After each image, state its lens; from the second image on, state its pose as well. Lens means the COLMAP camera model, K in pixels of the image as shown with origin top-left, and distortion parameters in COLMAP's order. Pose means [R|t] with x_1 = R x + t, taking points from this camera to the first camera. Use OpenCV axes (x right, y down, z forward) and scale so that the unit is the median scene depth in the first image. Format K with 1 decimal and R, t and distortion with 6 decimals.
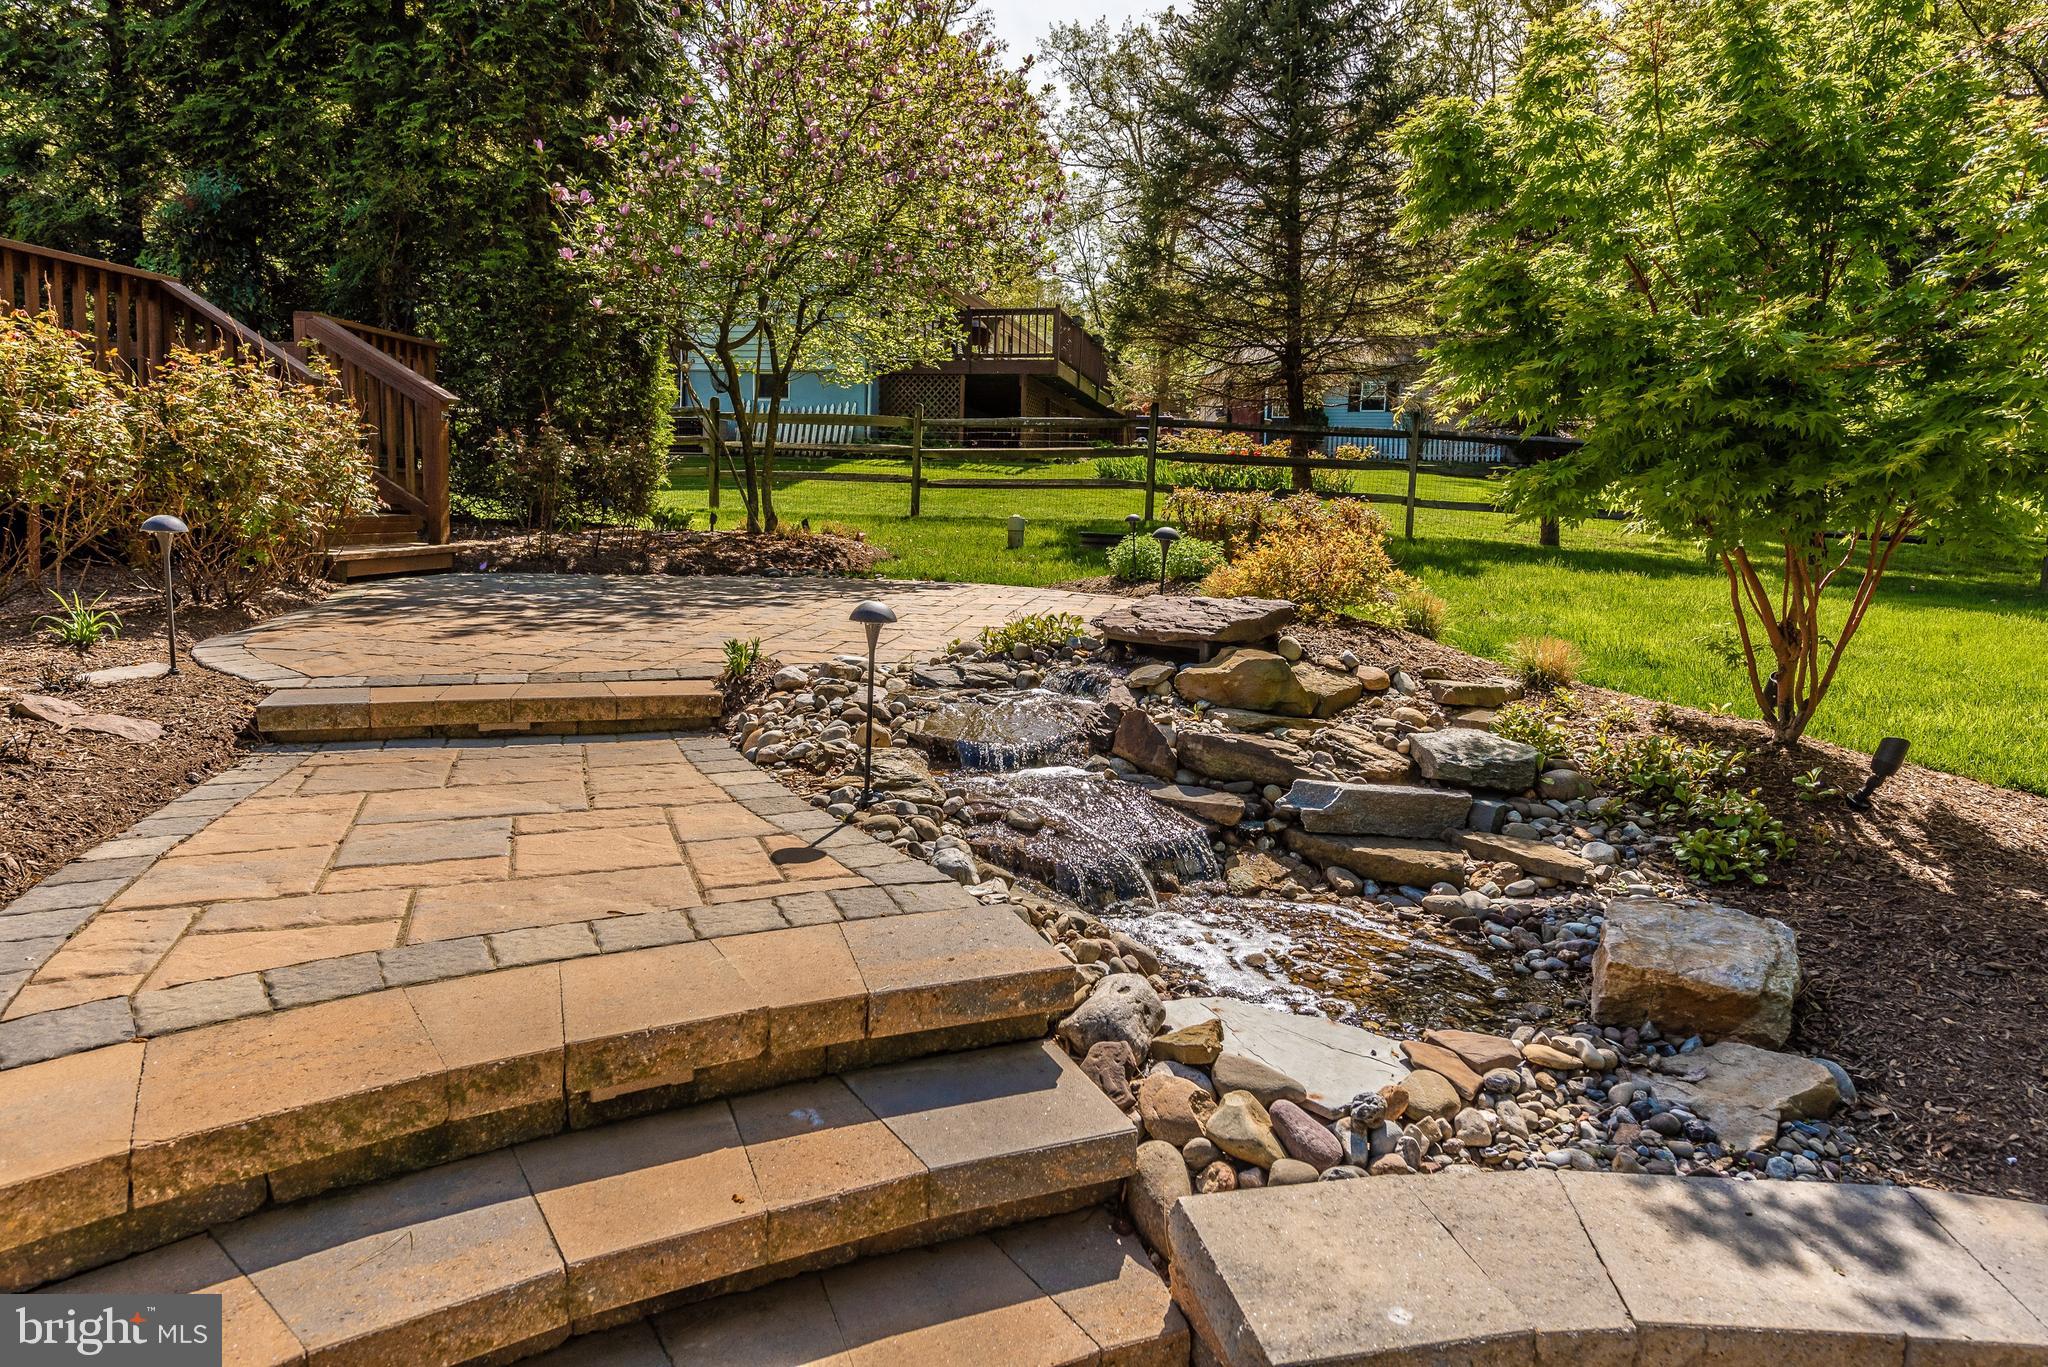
lens RADIAL K [[1215.1, 0, 1024.0], [0, 1215.1, 683.5], [0, 0, 1]] dist [0.000412, -0.000713]
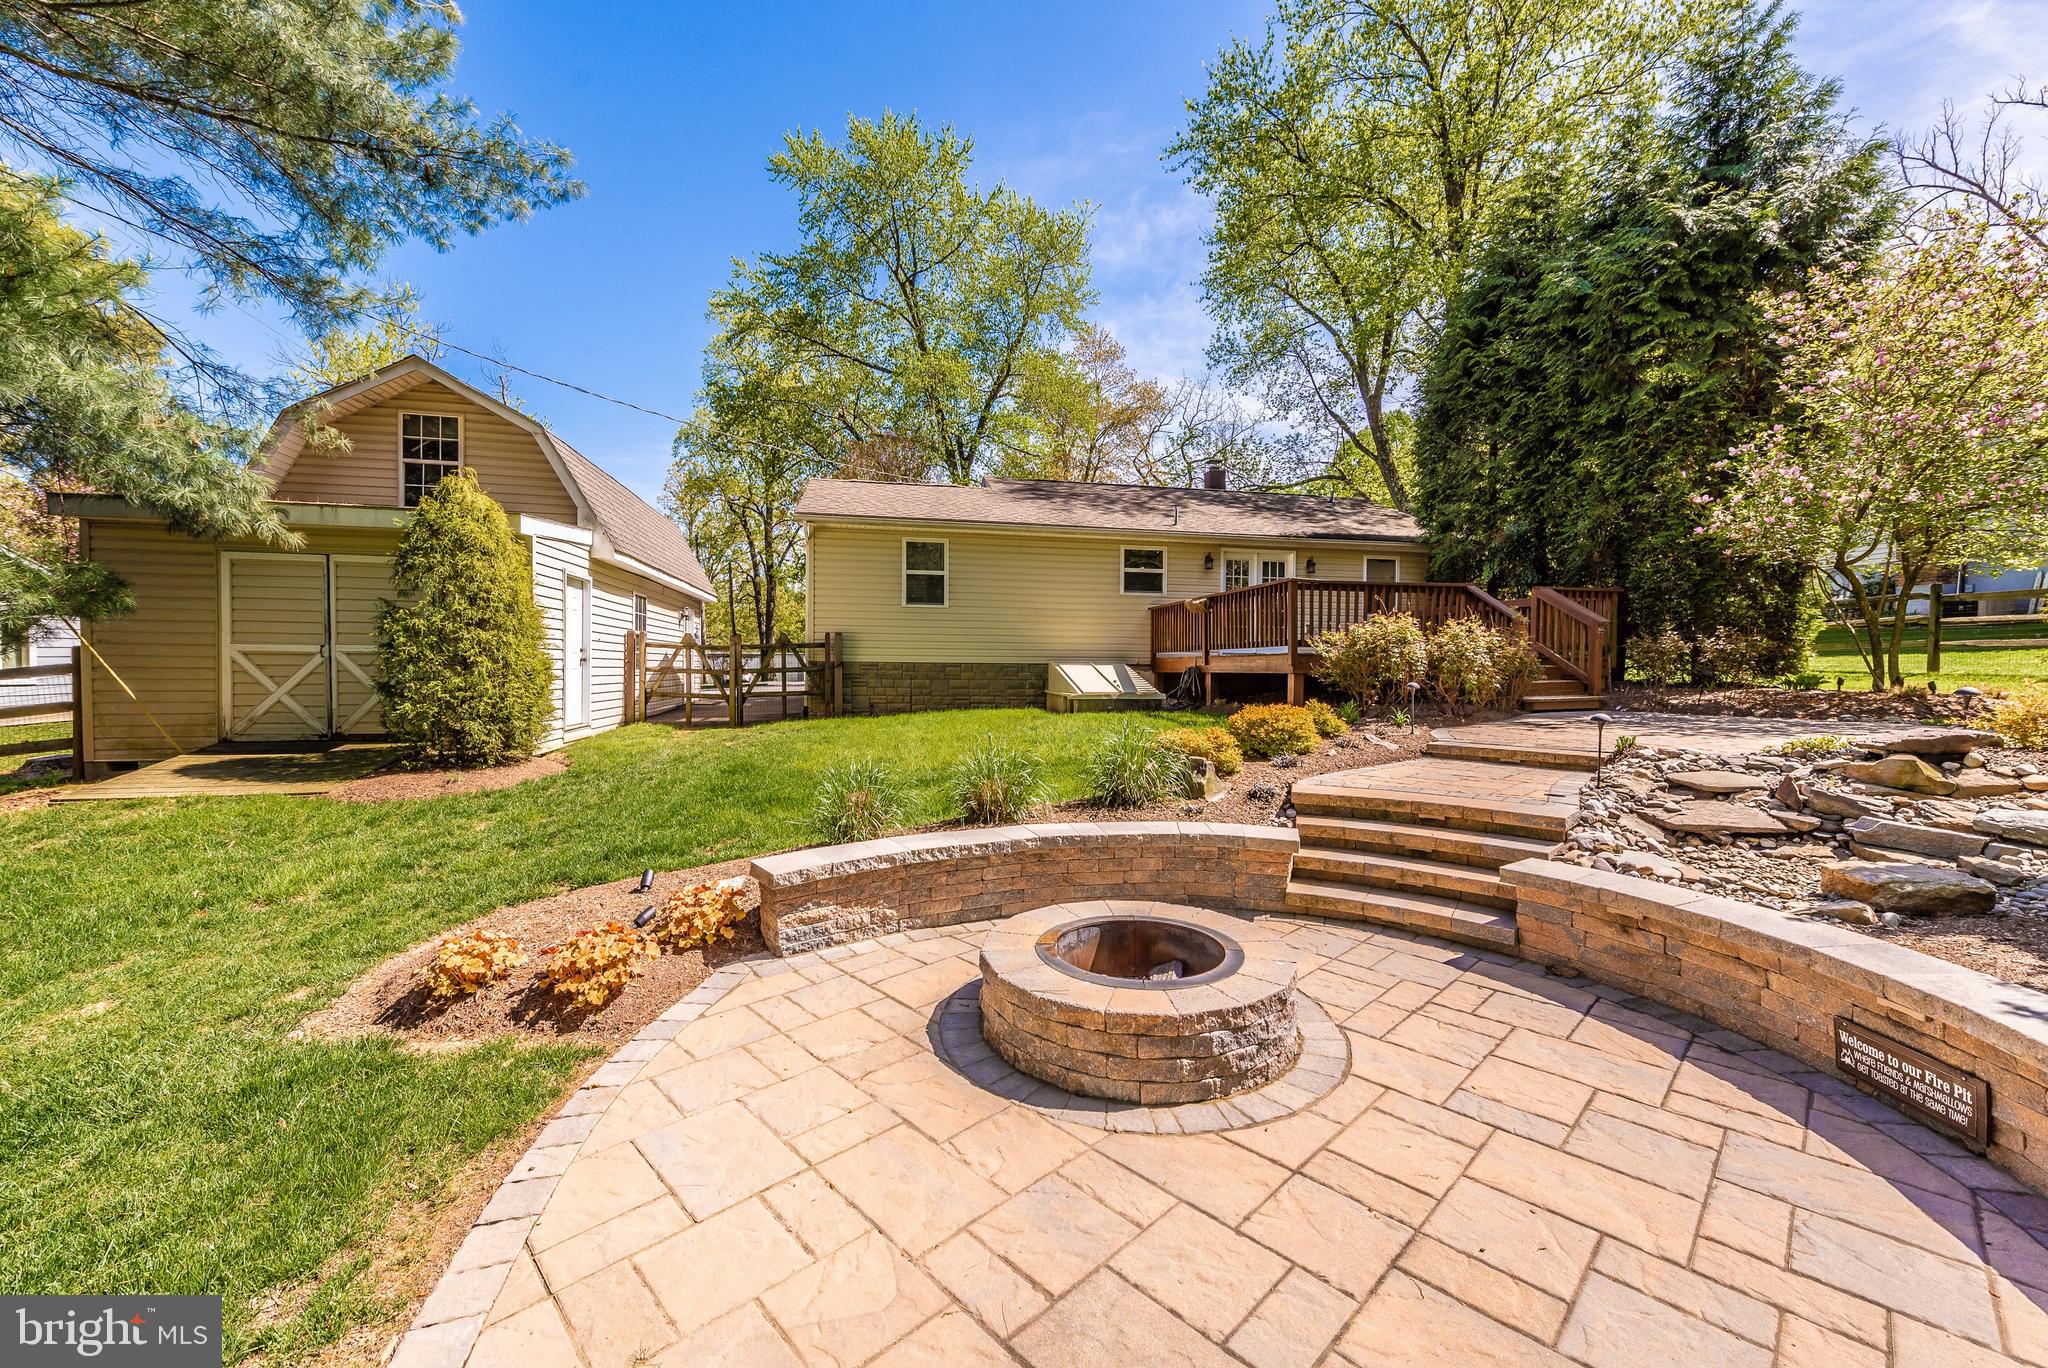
lens RADIAL K [[794.5, 0, 1022.6], [0, 794.5, 676.7], [0, 0, 1]] dist [0.022318, -0.008073]
pose [[0.351476, -0.009436, -0.936149, 0.426112], [-0.121717, 0.991001, -0.055687, 0.041374], [0.928251, 0.133518, 0.347165, -0.320809]]
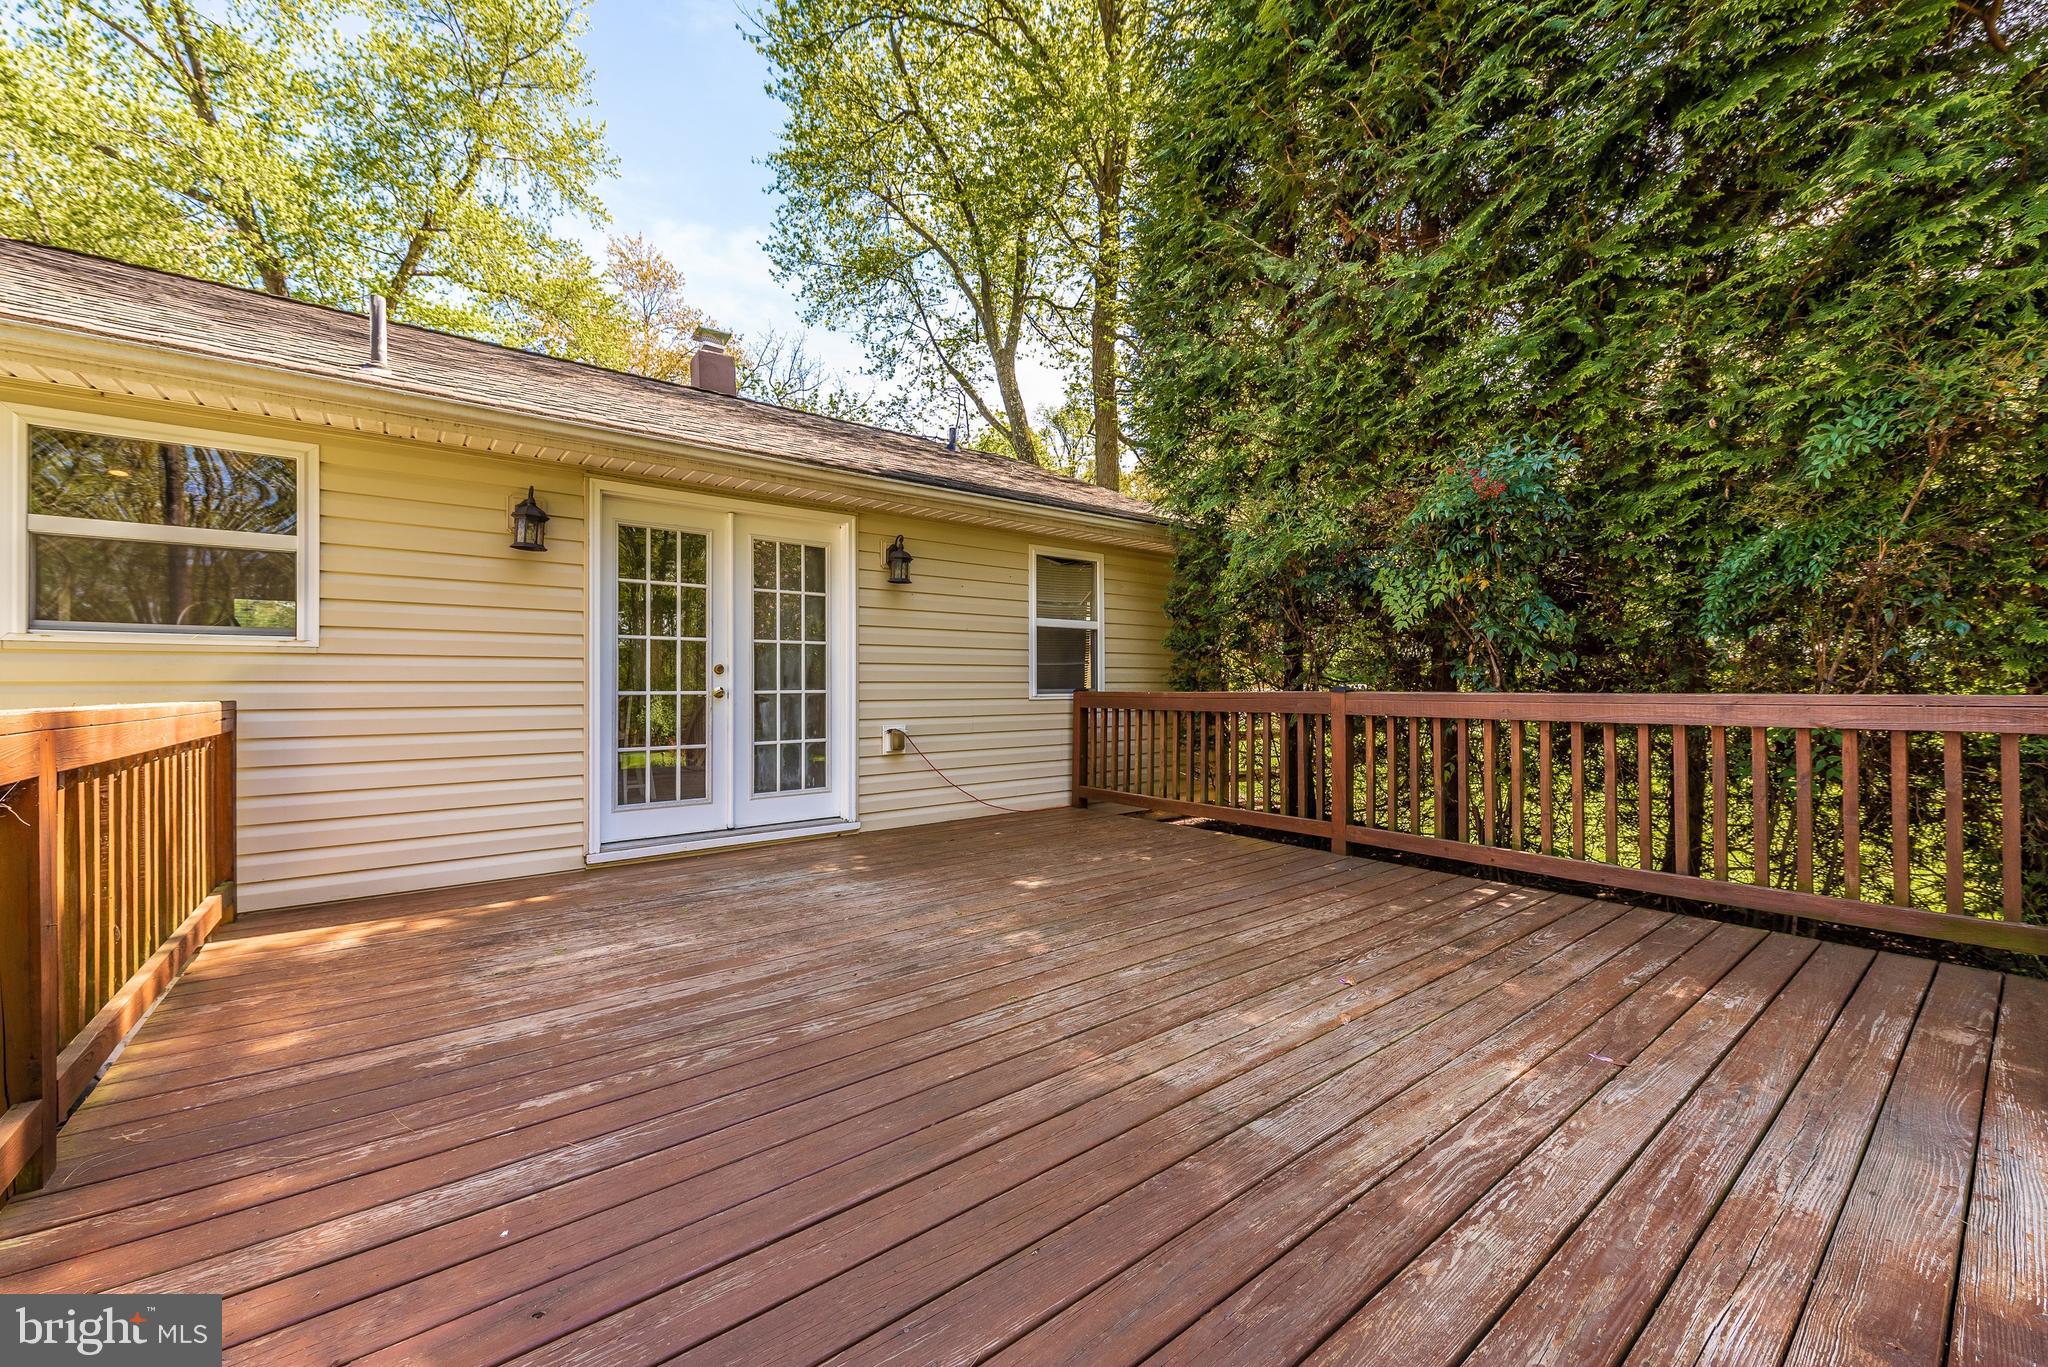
lens RADIAL K [[803.4, 0, 1024.0], [0, 803.4, 683.5], [0, 0, 1]] dist [0.010810, -0.000039]
pose [[0.724942, -0.031775, -0.688077, -0.703234], [-0.066366, 0.991066, -0.115689, -0.275148], [0.685605, 0.129533, 0.716357, 0.657552]]
